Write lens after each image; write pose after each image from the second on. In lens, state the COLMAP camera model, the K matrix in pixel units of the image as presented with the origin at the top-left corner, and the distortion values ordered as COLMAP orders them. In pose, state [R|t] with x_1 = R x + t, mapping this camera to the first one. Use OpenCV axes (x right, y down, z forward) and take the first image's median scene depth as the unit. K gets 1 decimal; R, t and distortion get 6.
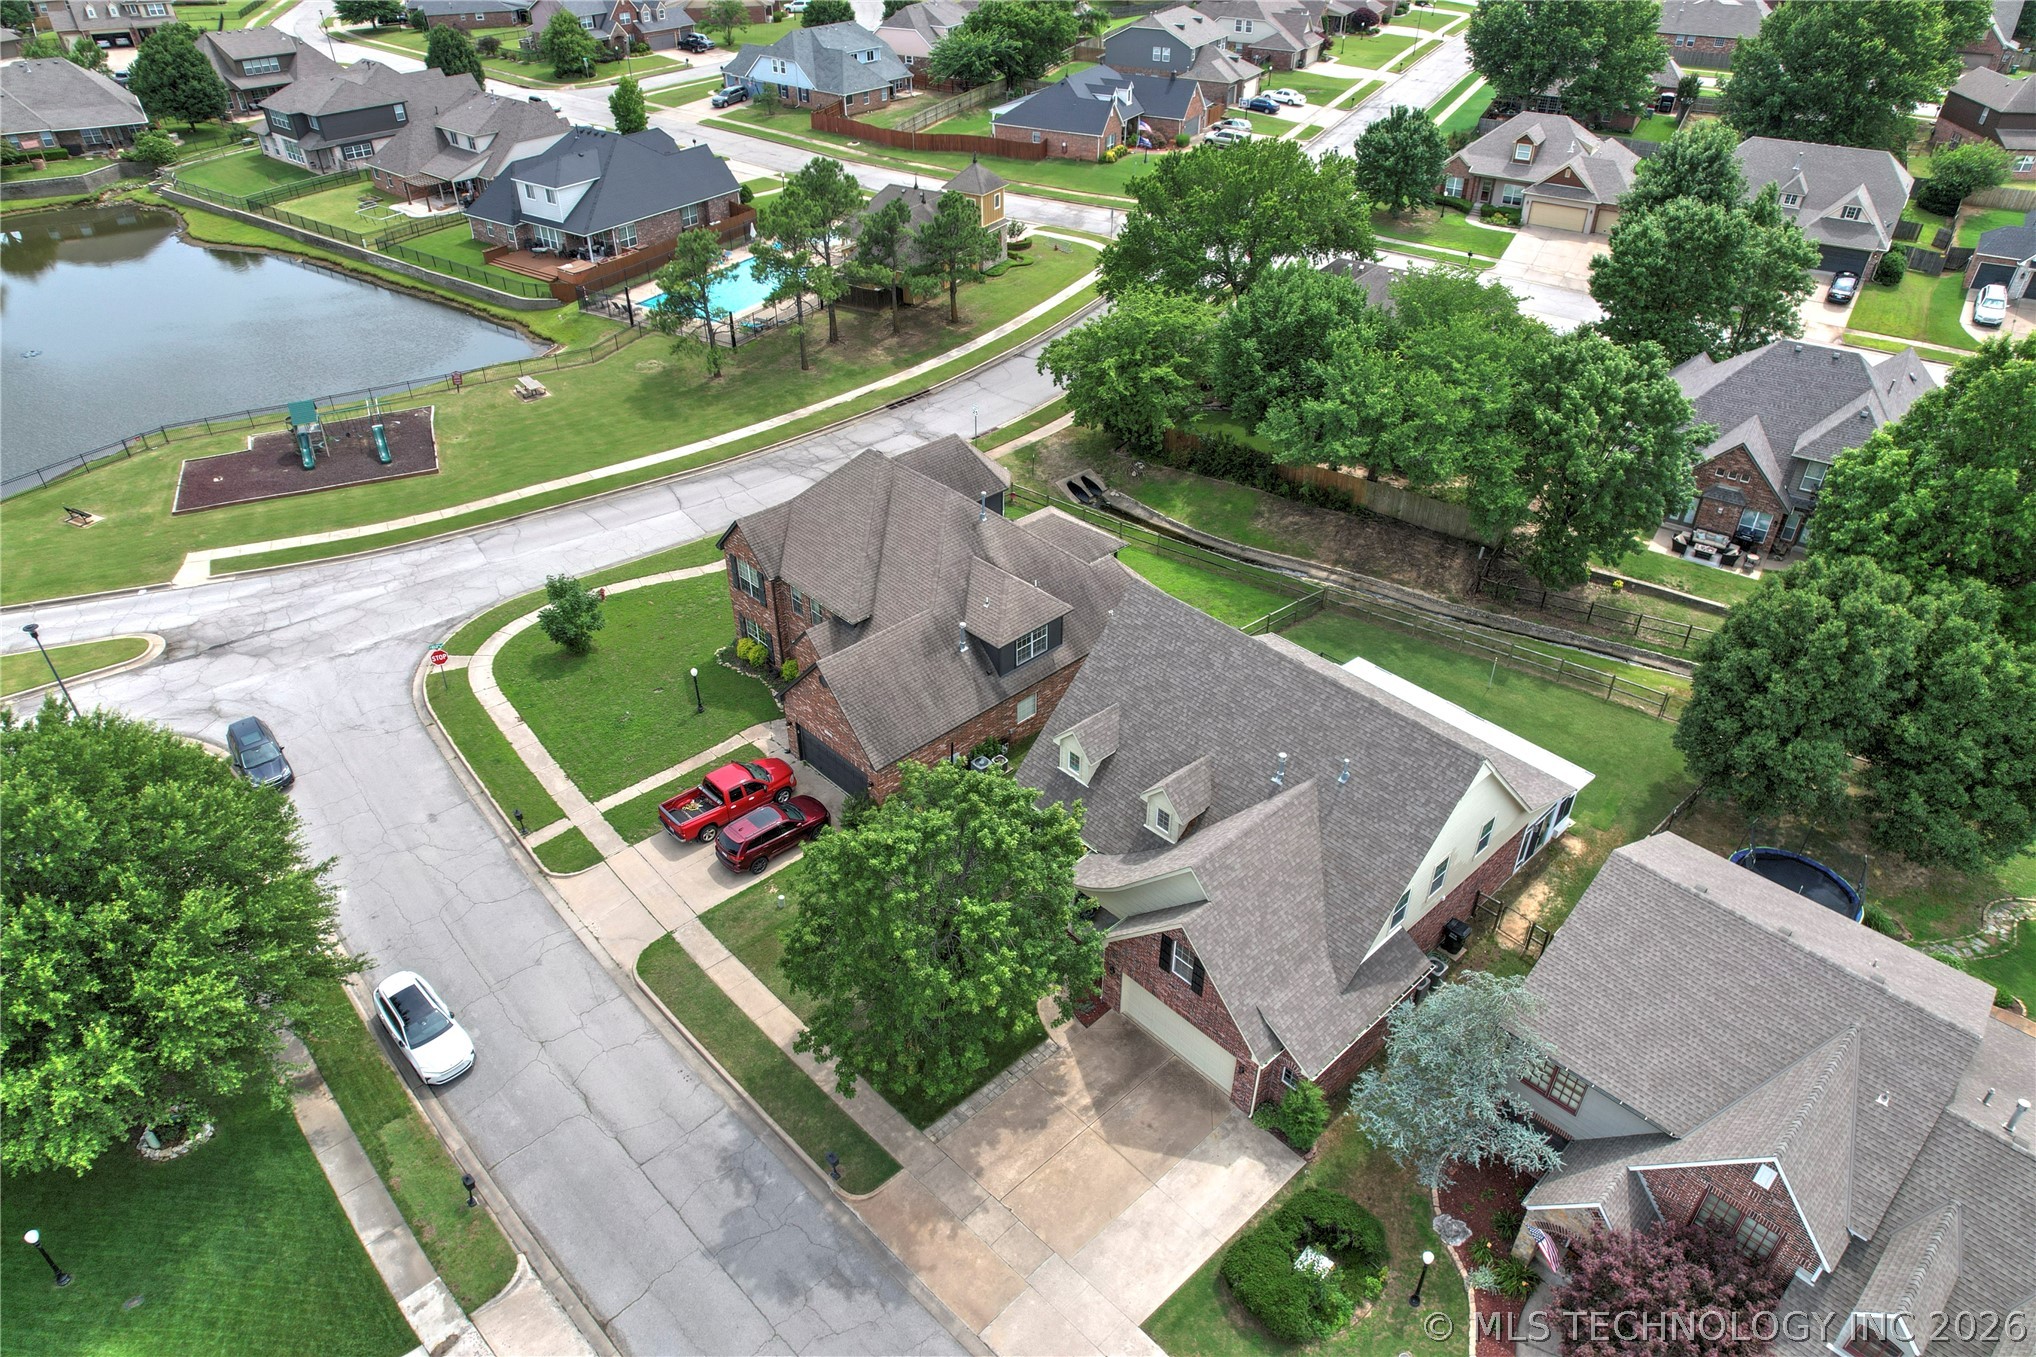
lens RADIAL K [[1306.2, 0, 1018.0], [0, 1306.2, 678.5], [0, 0, 1]] dist [-0.076068, 0.067605]
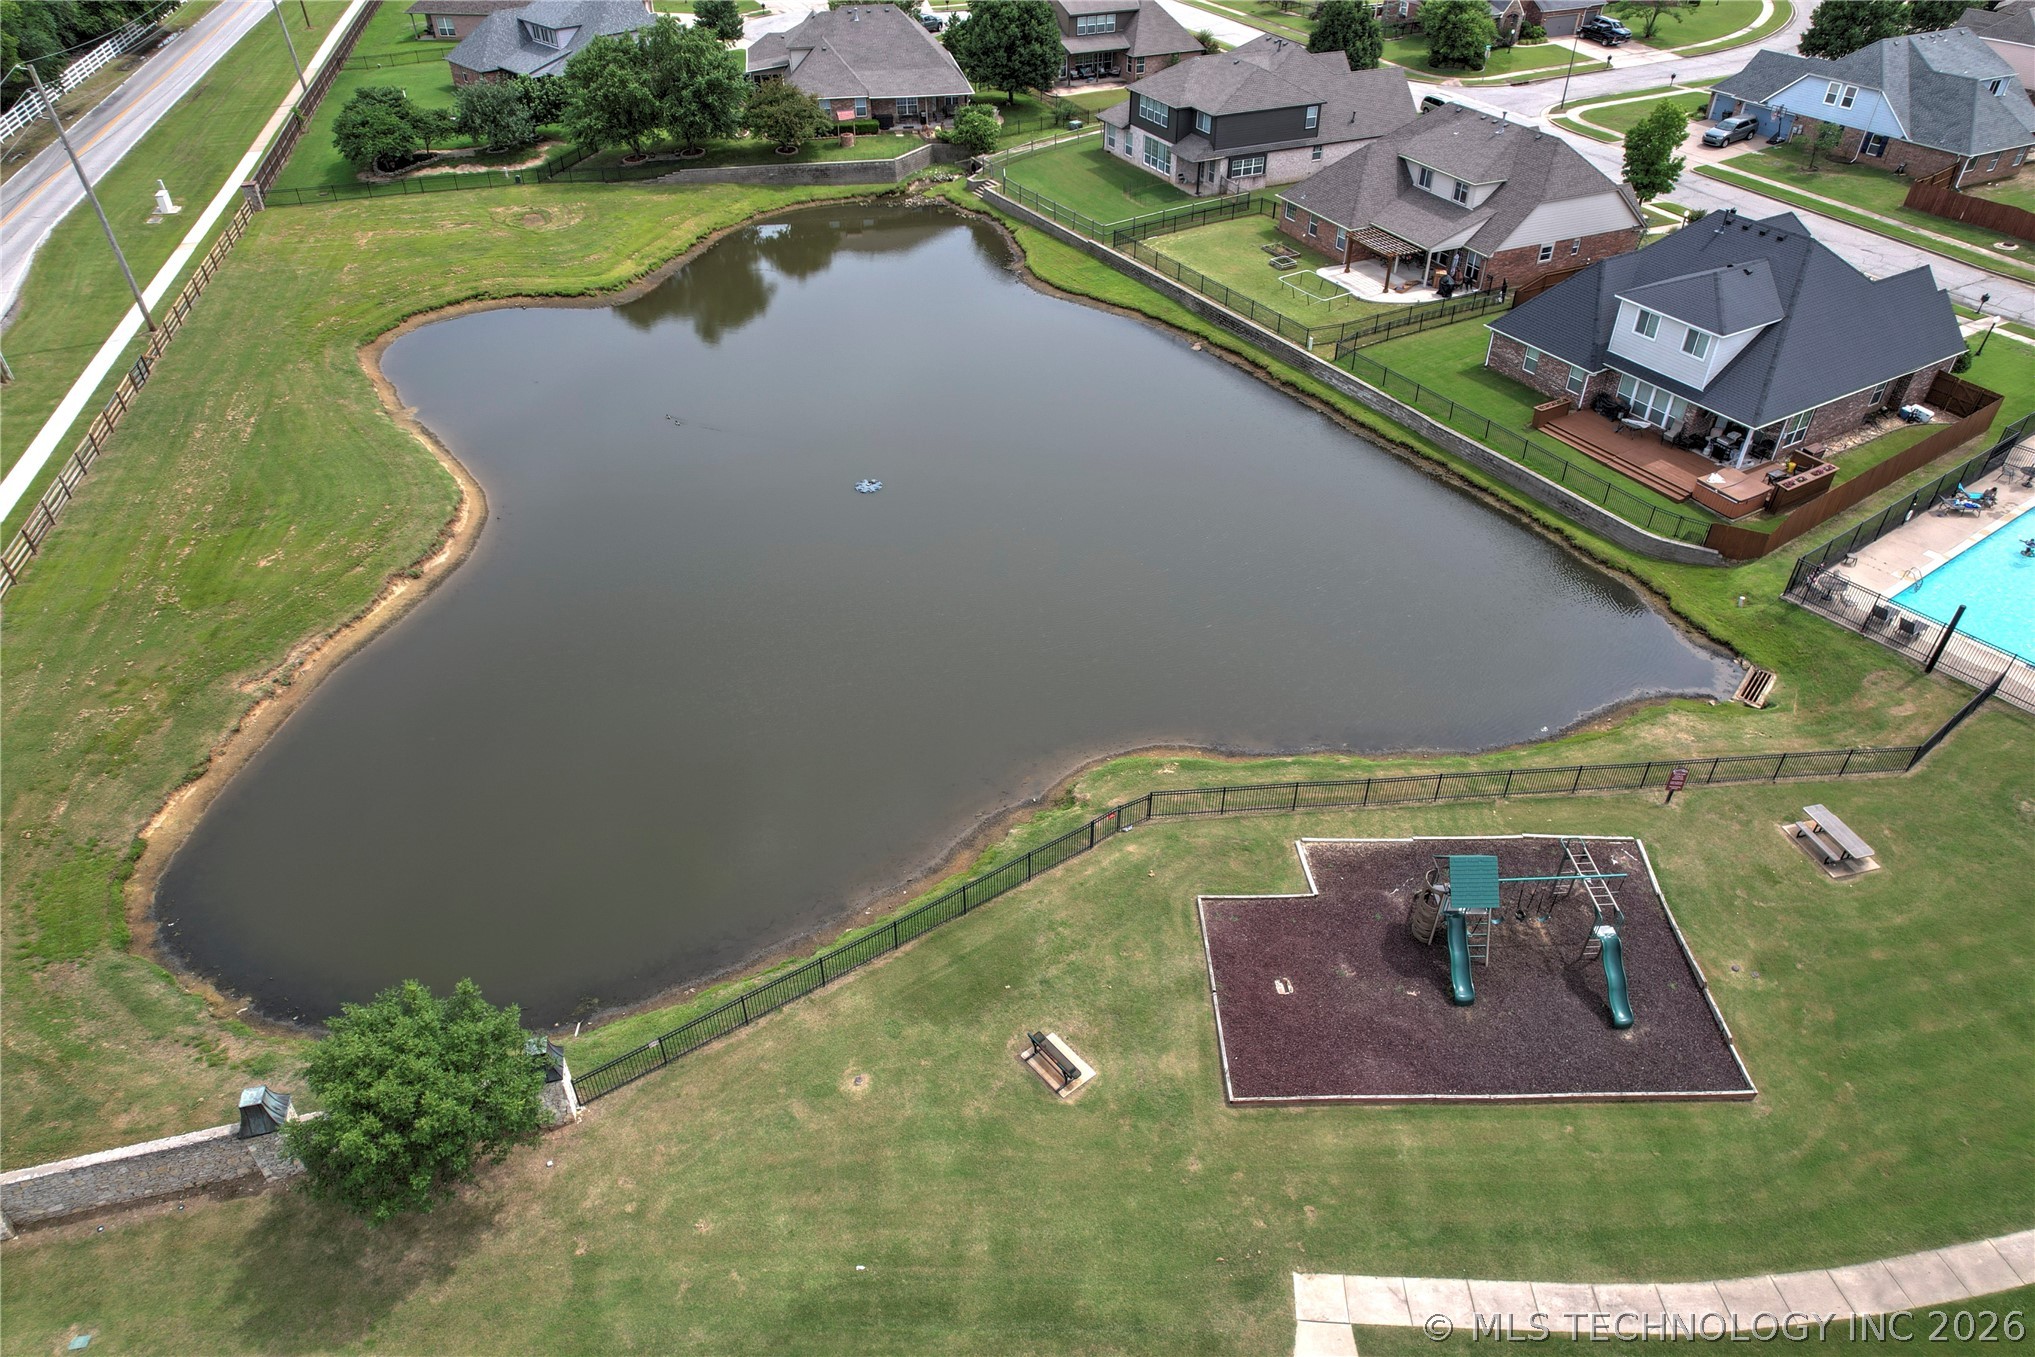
lens RADIAL K [[1305.5, 0, 1017.5], [0, 1305.5, 678.5], [0, 0, 1]] dist [-0.076068, 0.067605]
pose [[0.917970, 0.237860, -0.317418, -0.418578], [-0.226171, 0.971291, 0.073761, -0.200666], [0.325850, 0.004080, 0.945413, 0.356773]]
